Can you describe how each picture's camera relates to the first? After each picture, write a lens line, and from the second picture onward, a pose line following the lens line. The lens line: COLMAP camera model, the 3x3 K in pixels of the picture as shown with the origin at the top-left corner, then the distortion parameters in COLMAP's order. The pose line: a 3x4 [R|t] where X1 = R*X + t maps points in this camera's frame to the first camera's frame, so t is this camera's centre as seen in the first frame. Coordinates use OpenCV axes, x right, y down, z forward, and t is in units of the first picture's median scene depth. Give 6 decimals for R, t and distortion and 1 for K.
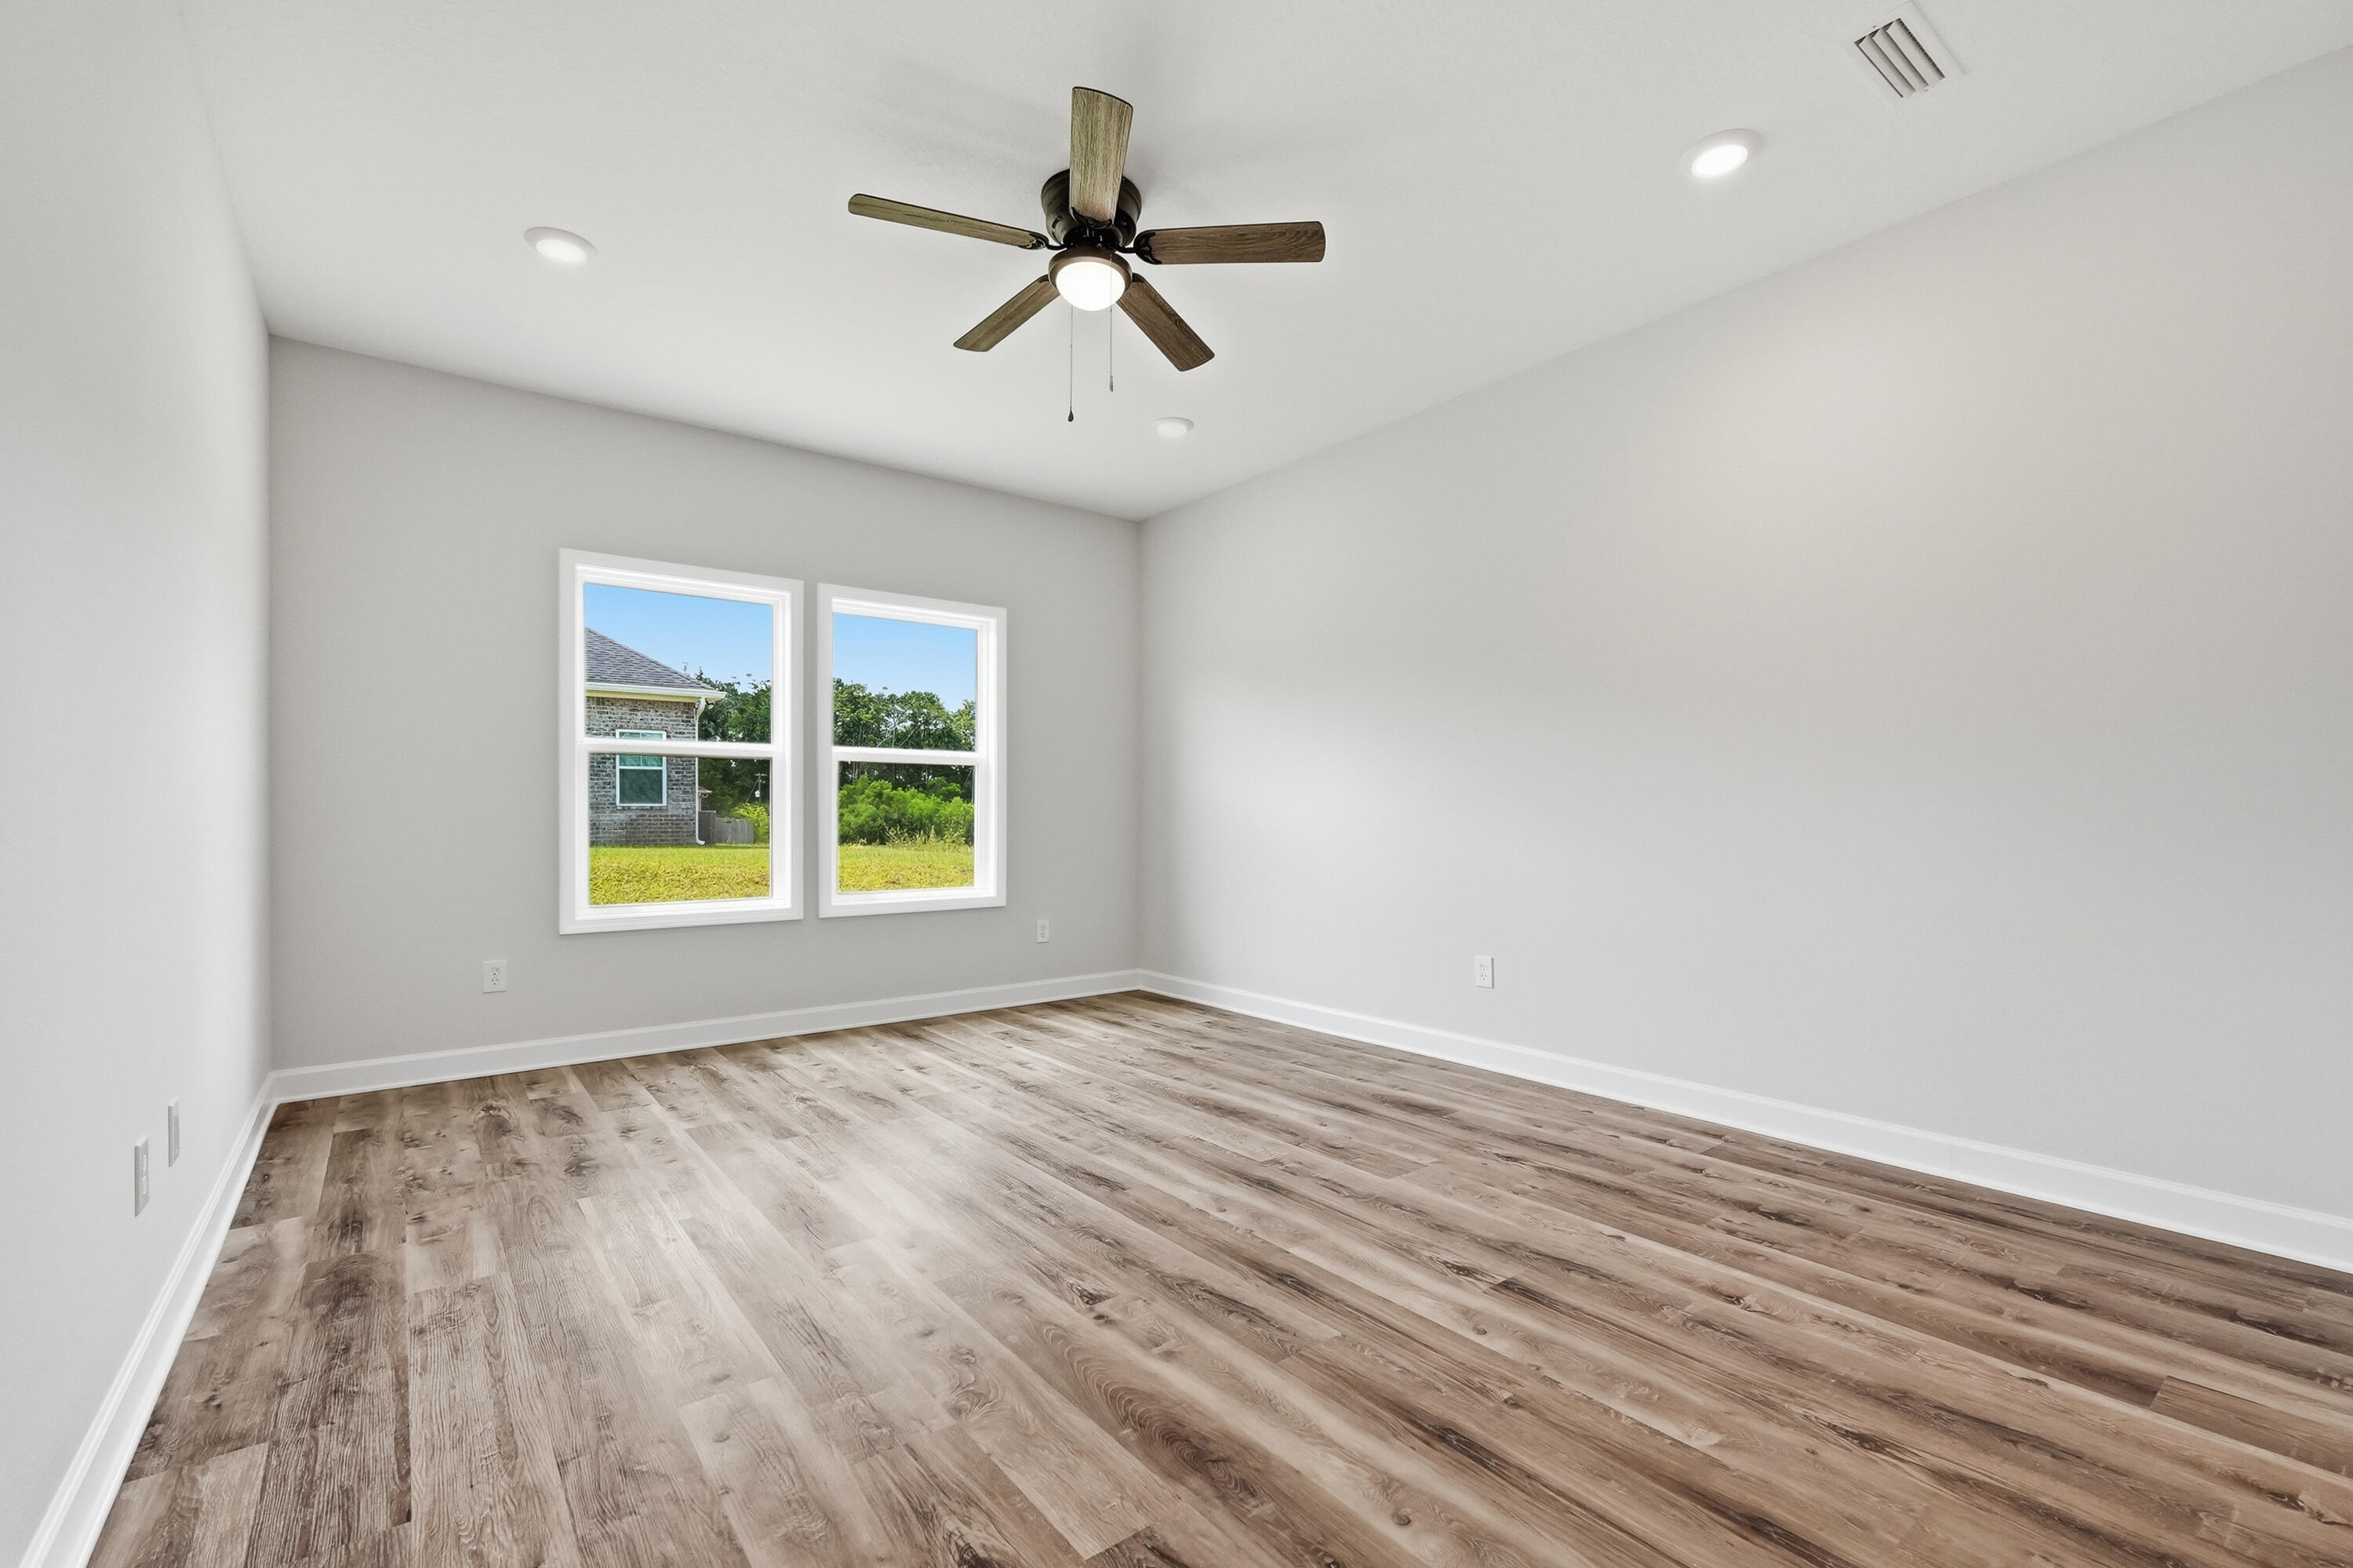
lens RADIAL K [[1014.9, 0, 1167.8], [0, 1014.9, 797.3], [0, 0, 1]] dist [-0.006365, 0.002904]
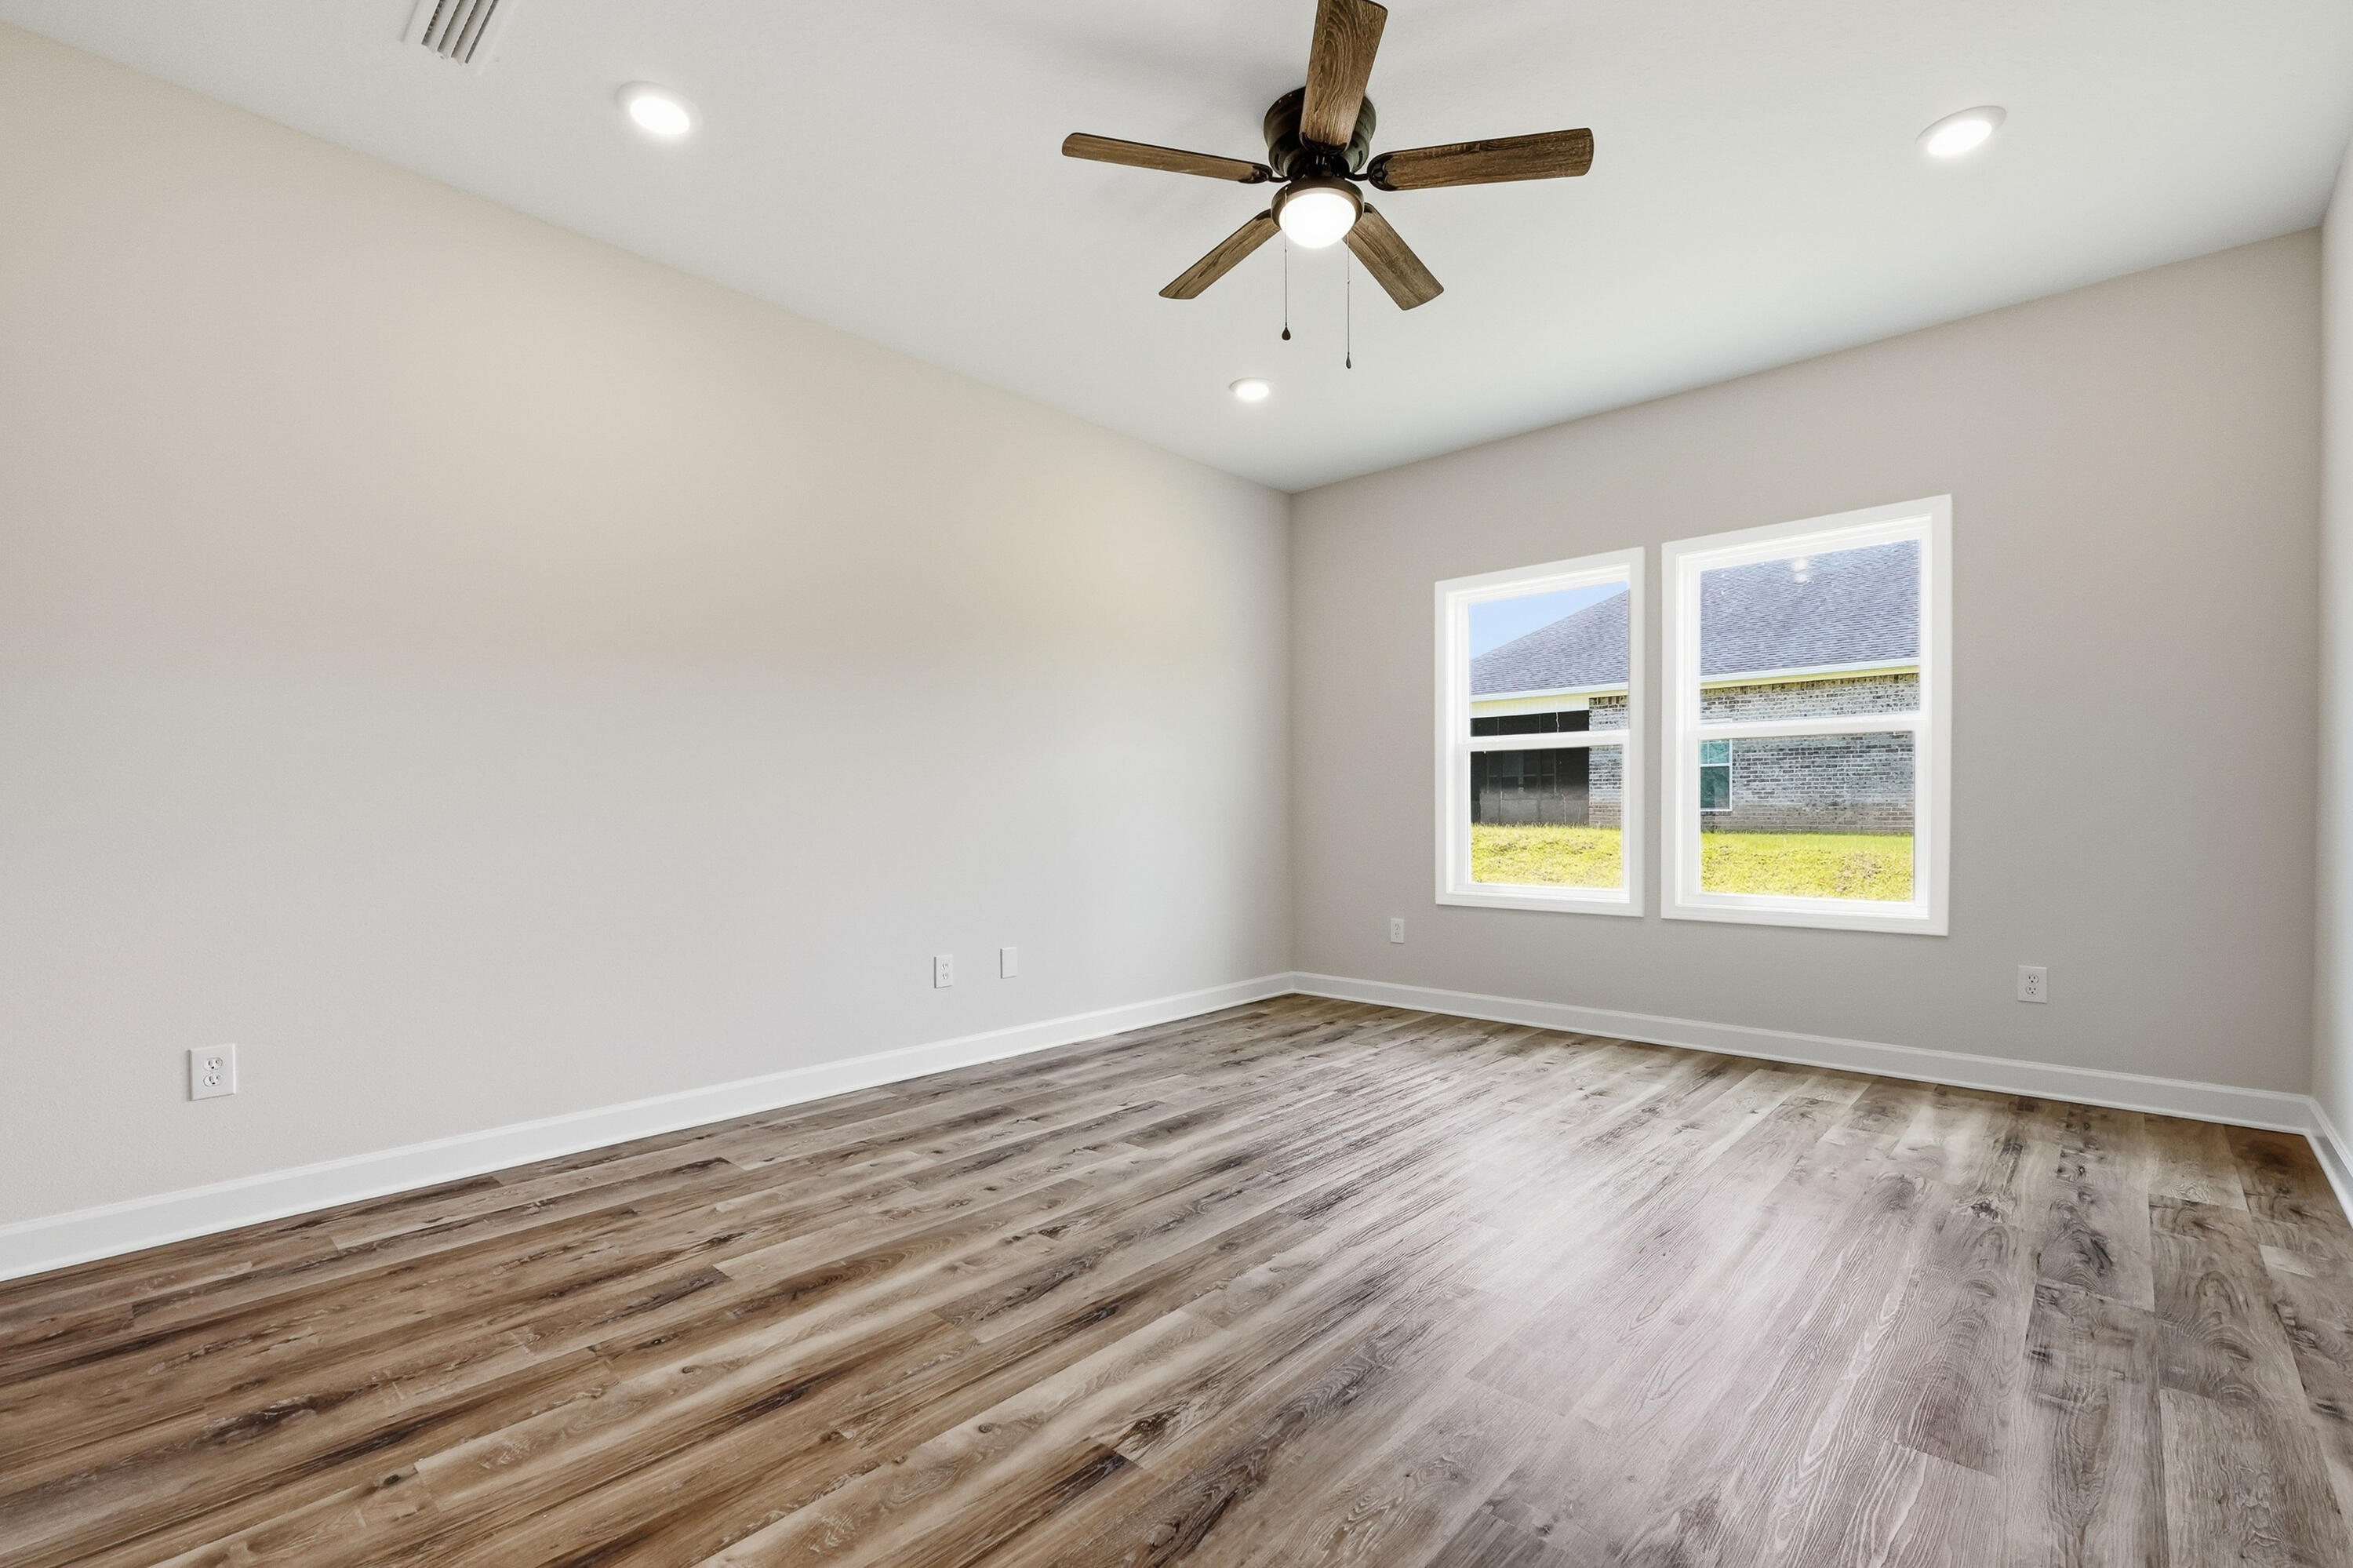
lens RADIAL K [[1014.9, 0, 1150.3], [0, 1014.9, 801.0], [0, 0, 1]] dist [-0.006365, 0.002904]
pose [[0.165576, -0.009116, -0.986155, 0.696196], [0.024571, 0.999685, -0.005116, 0.014235], [0.985891, -0.023384, 0.165748, 0.609882]]
